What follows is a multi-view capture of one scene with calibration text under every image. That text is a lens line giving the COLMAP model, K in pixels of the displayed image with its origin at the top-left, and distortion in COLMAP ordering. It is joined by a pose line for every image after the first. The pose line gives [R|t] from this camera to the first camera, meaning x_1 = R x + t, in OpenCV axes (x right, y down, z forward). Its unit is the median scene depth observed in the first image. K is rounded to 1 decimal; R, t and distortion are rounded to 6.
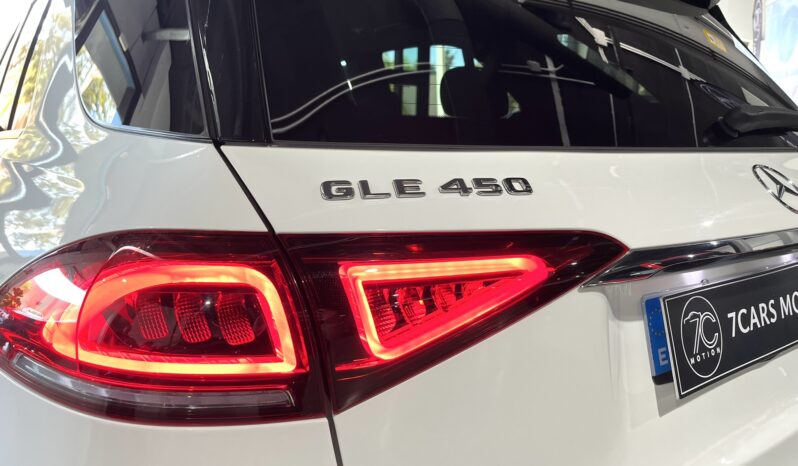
lens RADIAL K [[642.8, 0, 402.9], [0, 642.8, 228.5], [0, 0, 1]] dist [-0.005480, -0.009772]
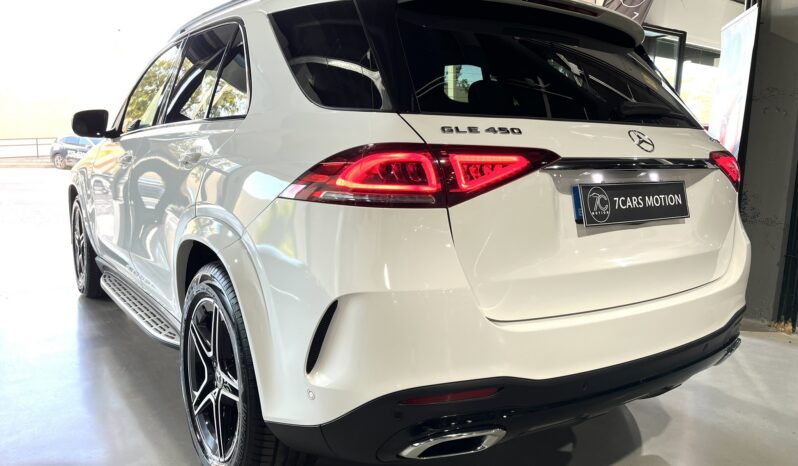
lens RADIAL K [[604.3, 0, 399.8], [0, 604.3, 231.8], [0, 0, 1]] dist [0.057059, -0.082655]
pose [[0.999765, 0.010971, -0.018720, -0.224518], [-0.011095, 0.999917, -0.006499, 0.345927], [0.018647, 0.006705, 0.999804, -1.363428]]
